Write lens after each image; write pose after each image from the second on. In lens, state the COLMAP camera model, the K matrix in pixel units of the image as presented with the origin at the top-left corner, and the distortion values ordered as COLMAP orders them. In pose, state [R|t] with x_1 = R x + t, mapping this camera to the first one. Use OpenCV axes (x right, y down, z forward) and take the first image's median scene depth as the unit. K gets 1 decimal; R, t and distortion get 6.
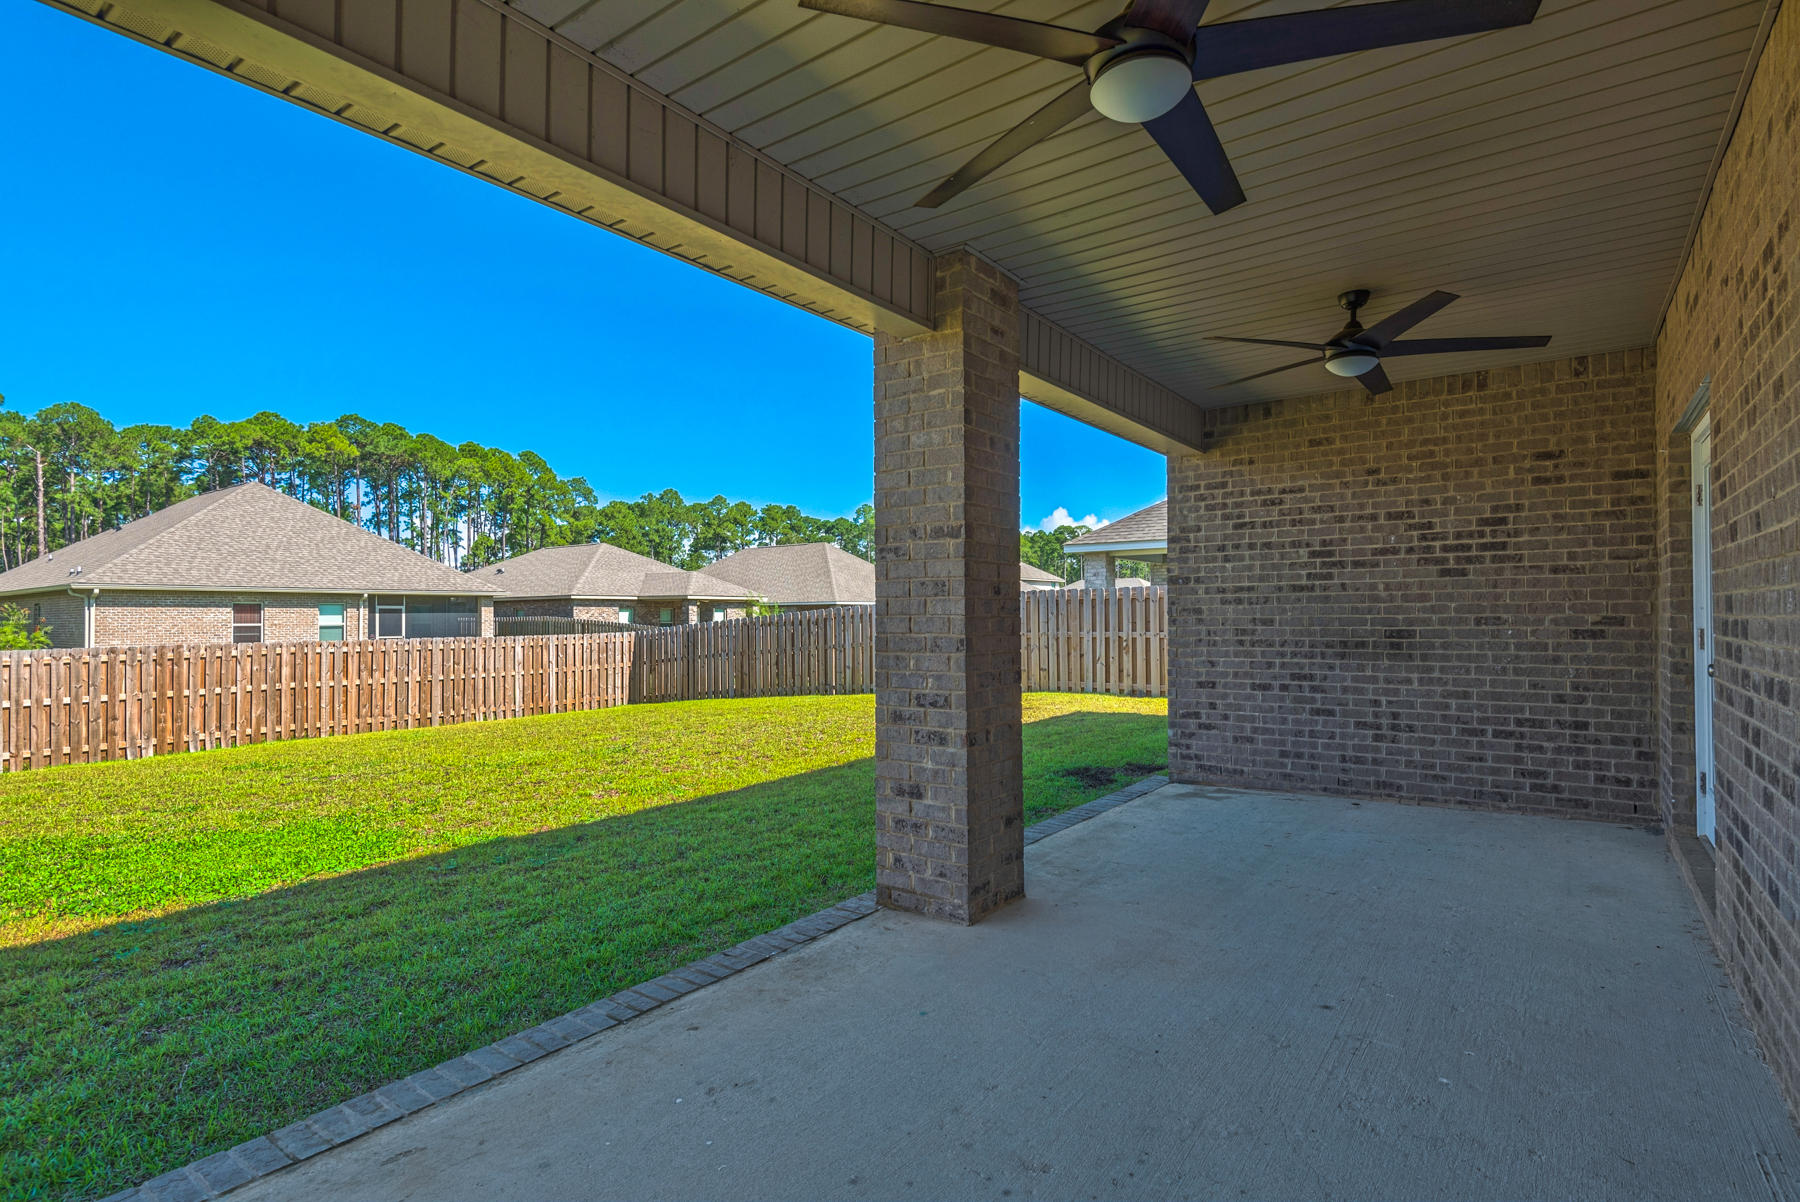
lens RADIAL K [[898.7, 0, 900.0], [0, 898.7, 601.0], [0, 0, 1]] dist [0.000285, -0.000030]
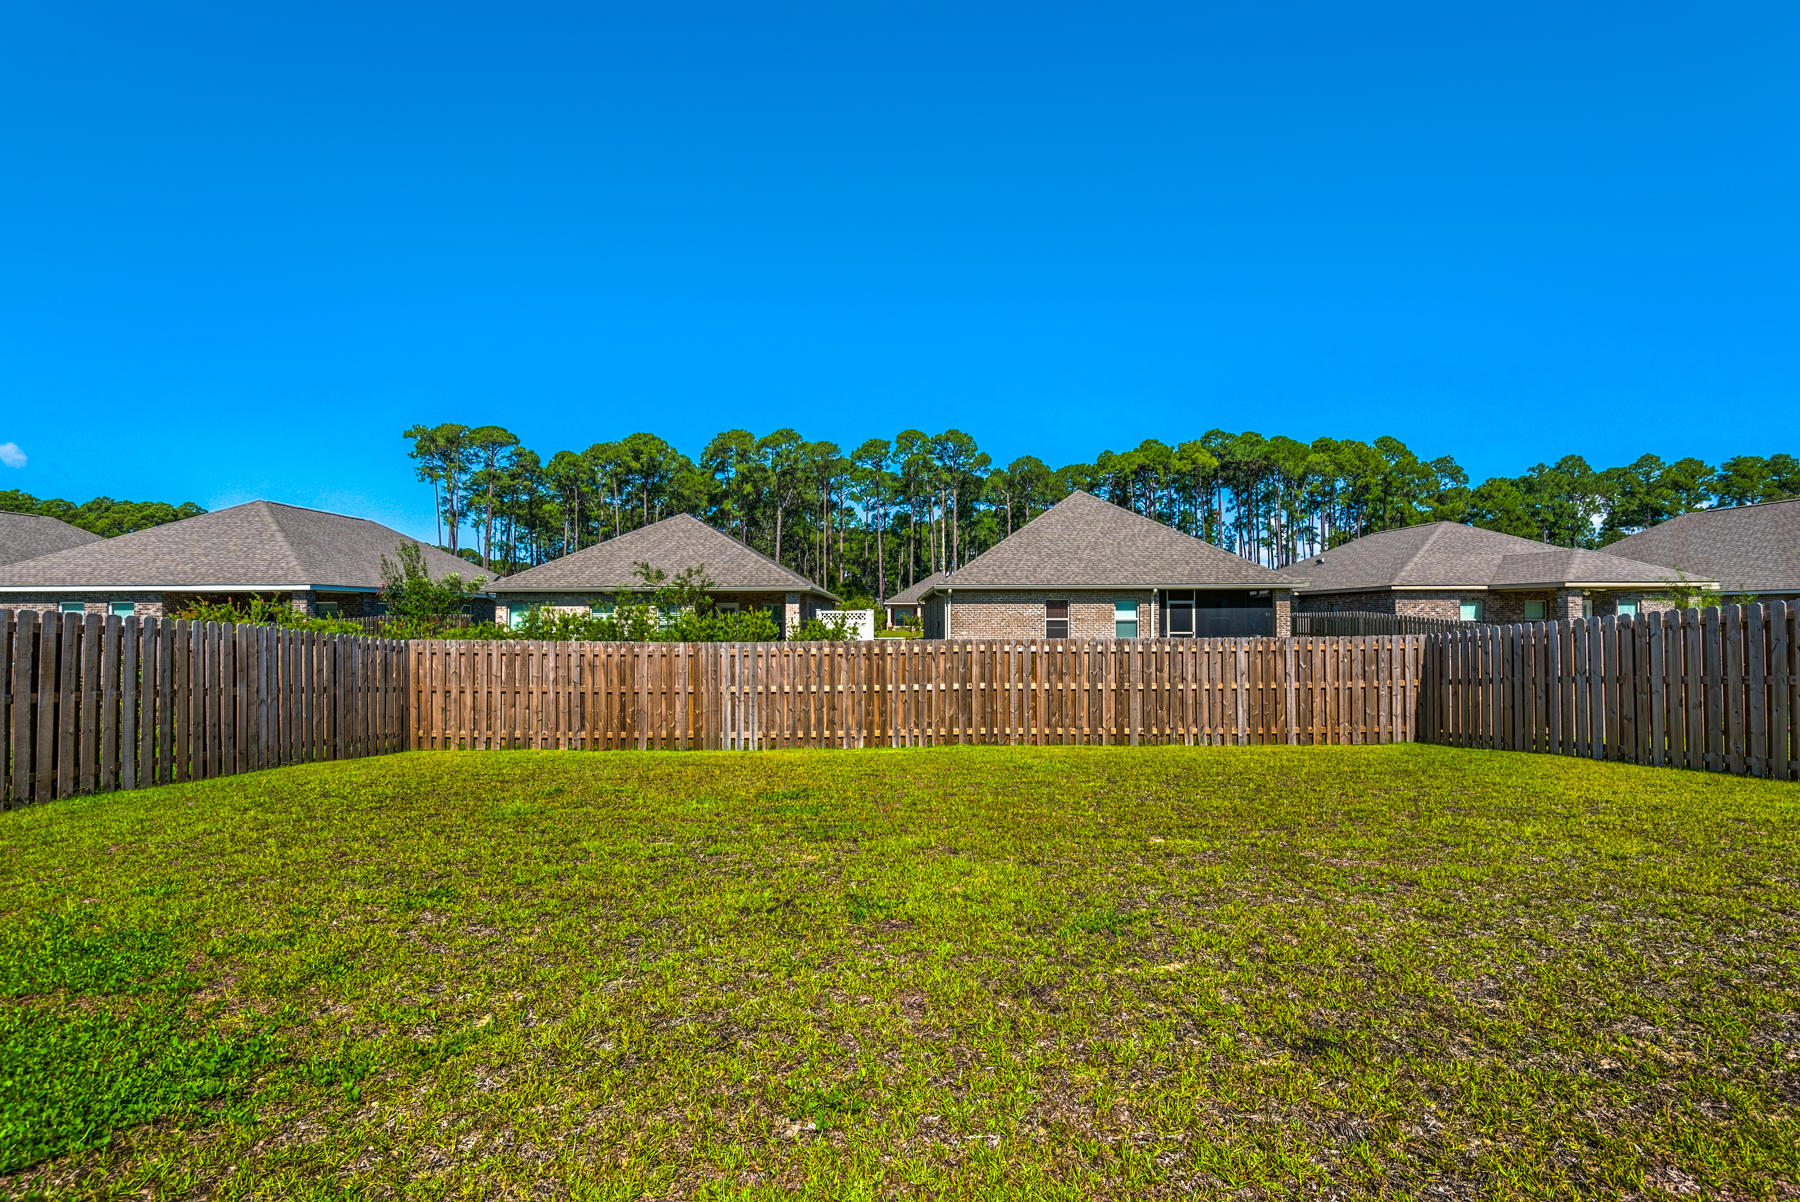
lens RADIAL K [[831.2, 0, 900.0], [0, 831.2, 601.0], [0, 0, 1]] dist [0.000644, -0.013191]
pose [[0.583928, -0.010998, -0.811731, -0.014893], [0.014117, 0.999895, -0.003392, 0.003943], [0.811683, -0.009479, 0.584022, 0.209504]]
